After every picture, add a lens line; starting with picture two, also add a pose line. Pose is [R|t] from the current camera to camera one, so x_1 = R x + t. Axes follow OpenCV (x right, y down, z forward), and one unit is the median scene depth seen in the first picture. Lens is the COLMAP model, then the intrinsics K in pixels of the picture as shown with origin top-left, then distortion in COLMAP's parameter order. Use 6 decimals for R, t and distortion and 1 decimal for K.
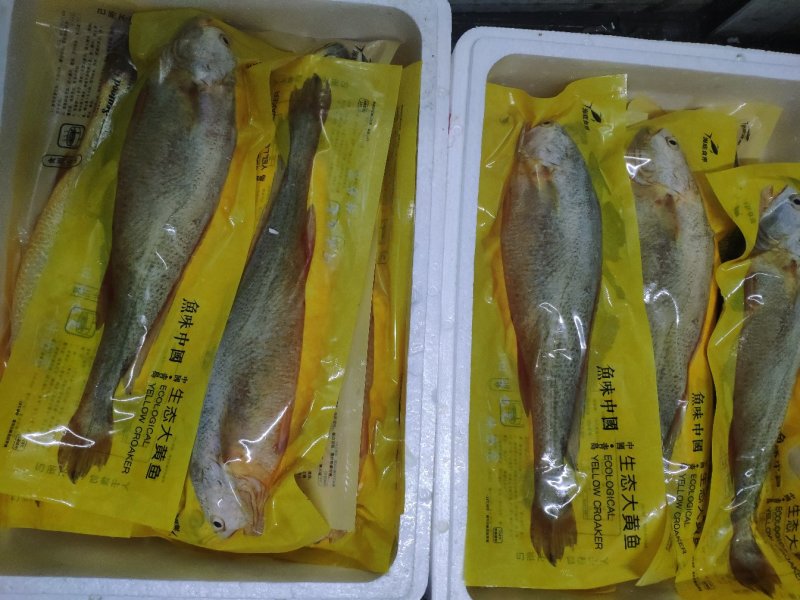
lens RADIAL K [[648.7, 0, 399.6], [0, 648.7, 297.5], [0, 0, 1]] dist [0.149001, -0.402828]
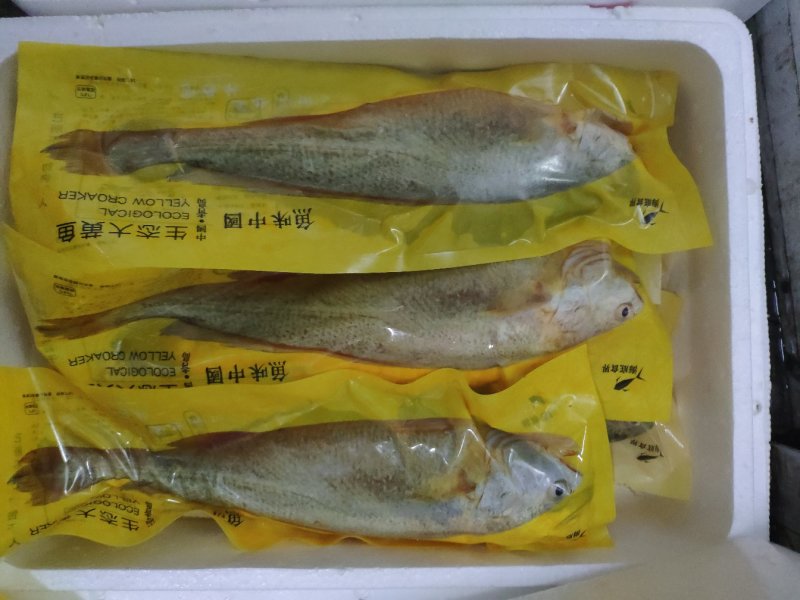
lens RADIAL K [[648.7, 0, 399.6], [0, 648.7, 297.5], [0, 0, 1]] dist [0.149001, -0.402828]
pose [[0.063596, 0.991808, -0.110779, 0.479065], [-0.996846, 0.068412, 0.040232, -0.018311], [0.047481, 0.107870, 0.993030, 0.274270]]
